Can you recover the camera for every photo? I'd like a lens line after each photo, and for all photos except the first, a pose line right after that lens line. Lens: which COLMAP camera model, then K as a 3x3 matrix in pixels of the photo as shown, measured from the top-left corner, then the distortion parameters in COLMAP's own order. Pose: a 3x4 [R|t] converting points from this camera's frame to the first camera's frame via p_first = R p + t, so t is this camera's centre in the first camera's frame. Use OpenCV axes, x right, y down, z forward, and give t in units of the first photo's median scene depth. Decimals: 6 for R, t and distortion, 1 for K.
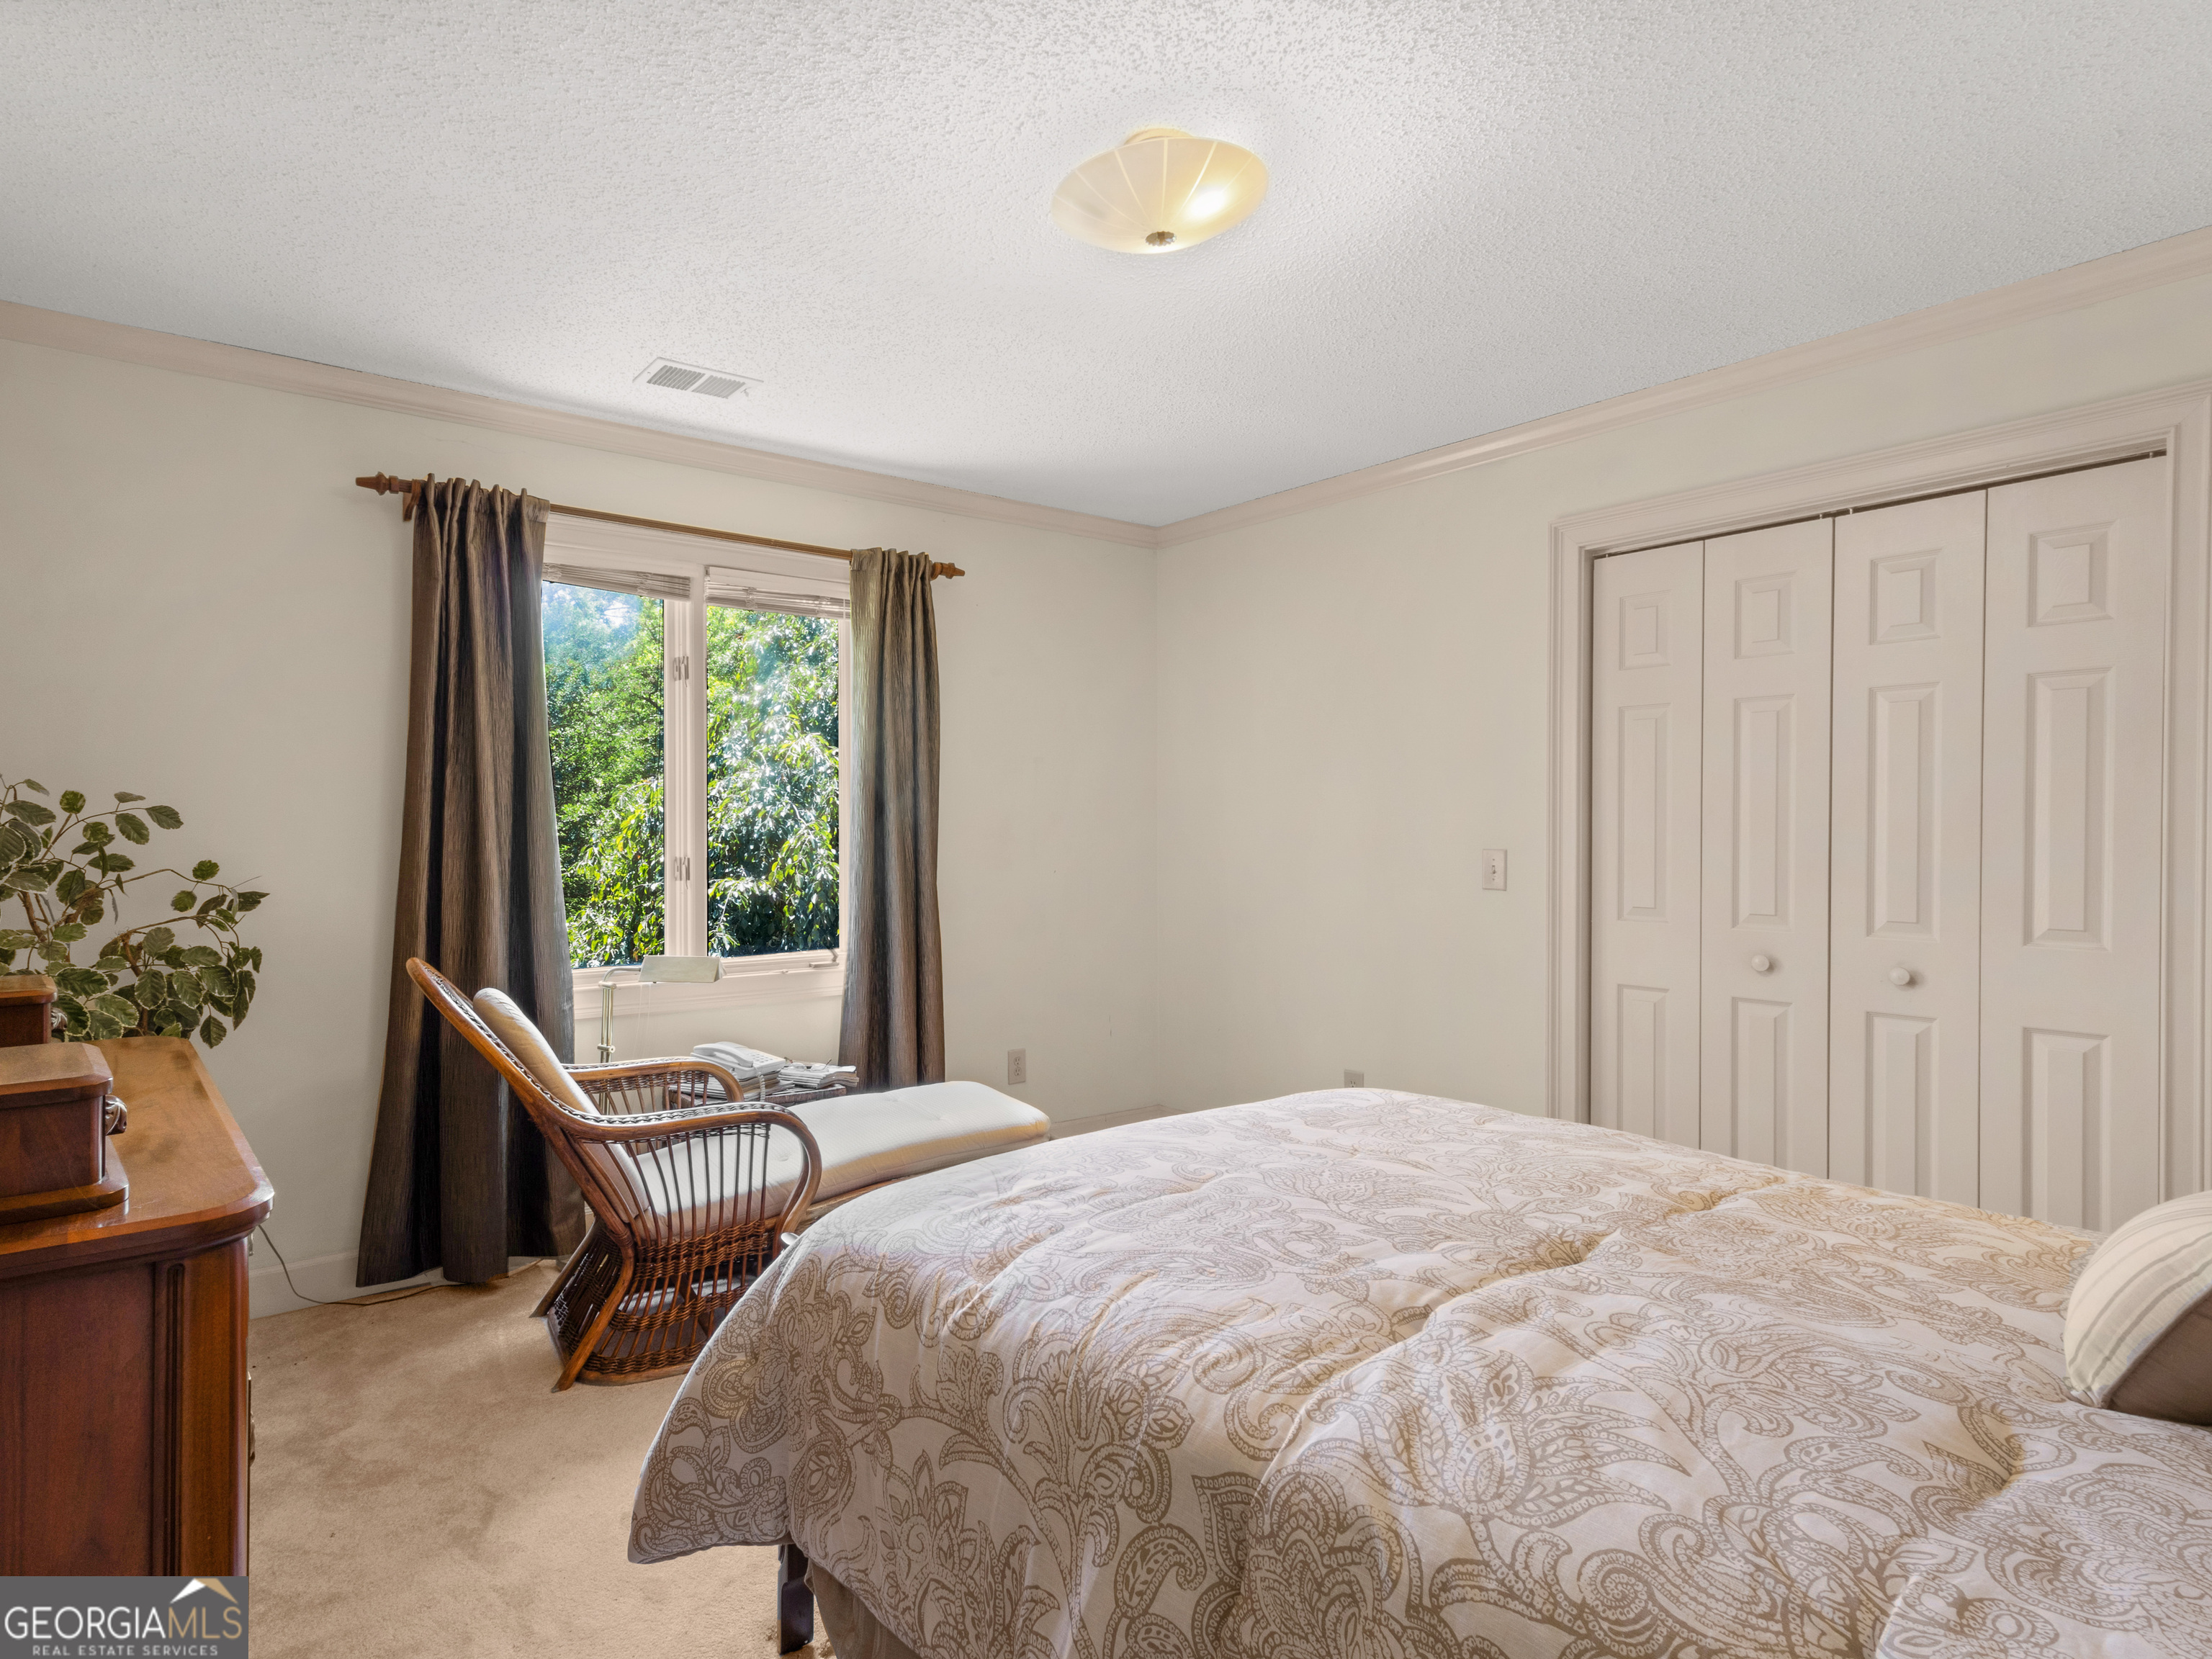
lens RADIAL K [[1183.8, 0, 1111.4], [0, 1183.8, 838.7], [0, 0, 1]] dist [0.007928, 0.000337]
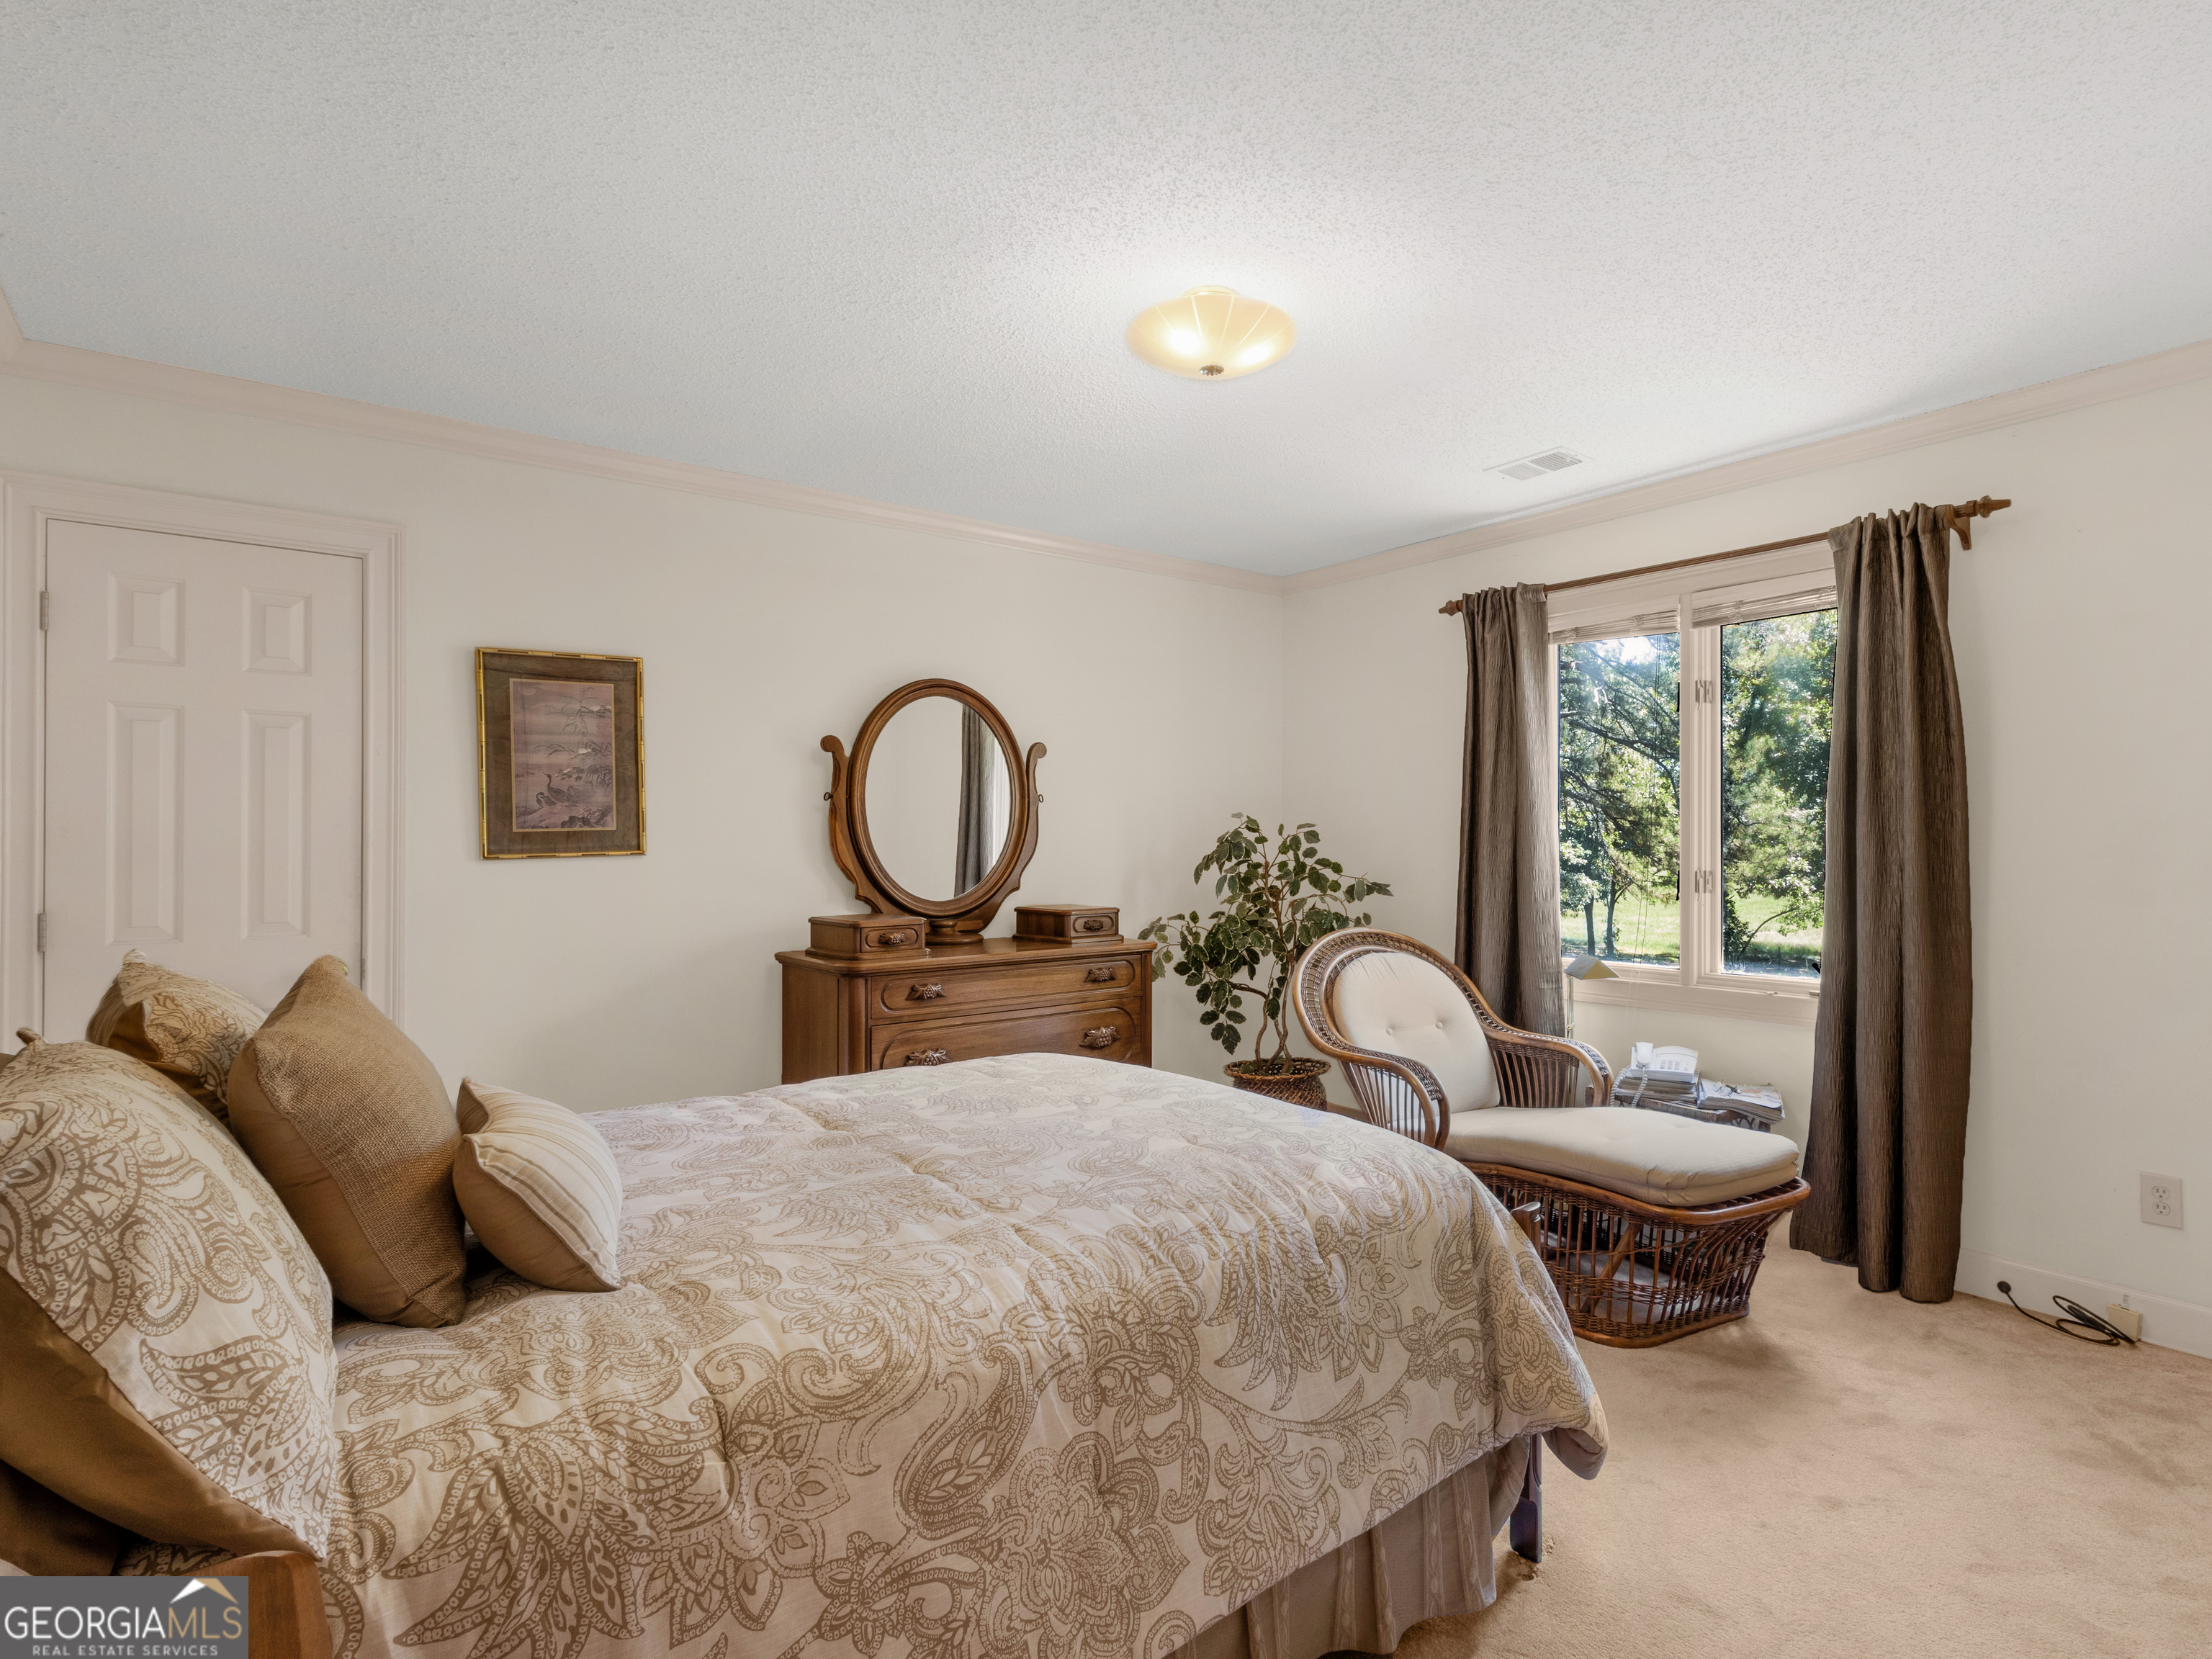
lens RADIAL K [[1183.8, 0, 1109.6], [0, 1183.8, 826.5], [0, 0, 1]] dist [0.007928, 0.000337]
pose [[-0.022039, -0.014981, -0.999645, 0.818600], [-0.012781, 0.999810, -0.014701, -0.004834], [0.999675, 0.012452, -0.022226, 0.598037]]
